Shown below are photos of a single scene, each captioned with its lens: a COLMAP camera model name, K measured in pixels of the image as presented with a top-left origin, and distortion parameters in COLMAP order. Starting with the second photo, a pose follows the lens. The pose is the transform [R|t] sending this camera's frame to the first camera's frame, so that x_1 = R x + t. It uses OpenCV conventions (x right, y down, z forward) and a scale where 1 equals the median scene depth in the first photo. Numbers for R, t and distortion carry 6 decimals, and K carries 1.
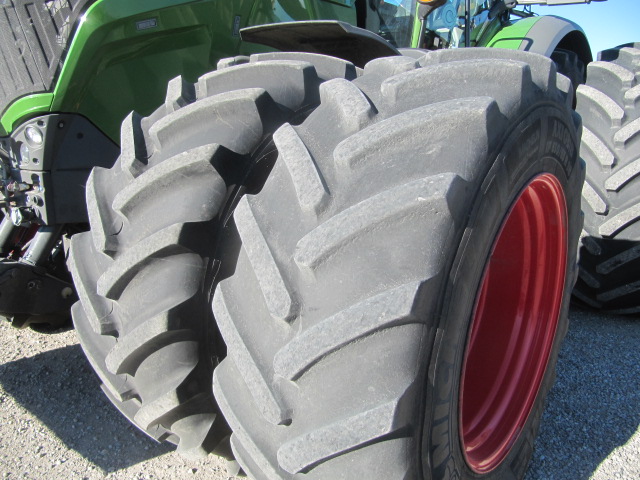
lens RADIAL K [[615.8, 0, 302.5], [0, 615.8, 258.2], [0, 0, 1]] dist [-0.070415, 0.000000]
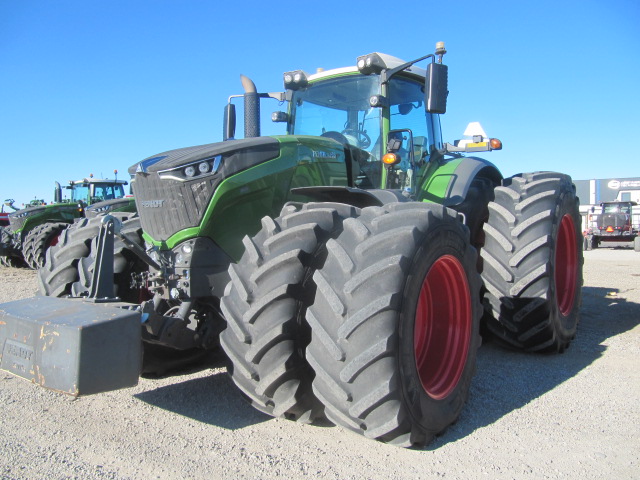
lens RADIAL K [[528.8, 0, 320.1], [0, 528.8, 238.3], [0, 0, 1]] dist [-0.058453, 0.031991]
pose [[0.997790, -0.046190, 0.047769, -0.150536], [0.054905, 0.978023, -0.201137, 0.163400], [-0.037429, 0.203315, 0.978398, -0.875801]]
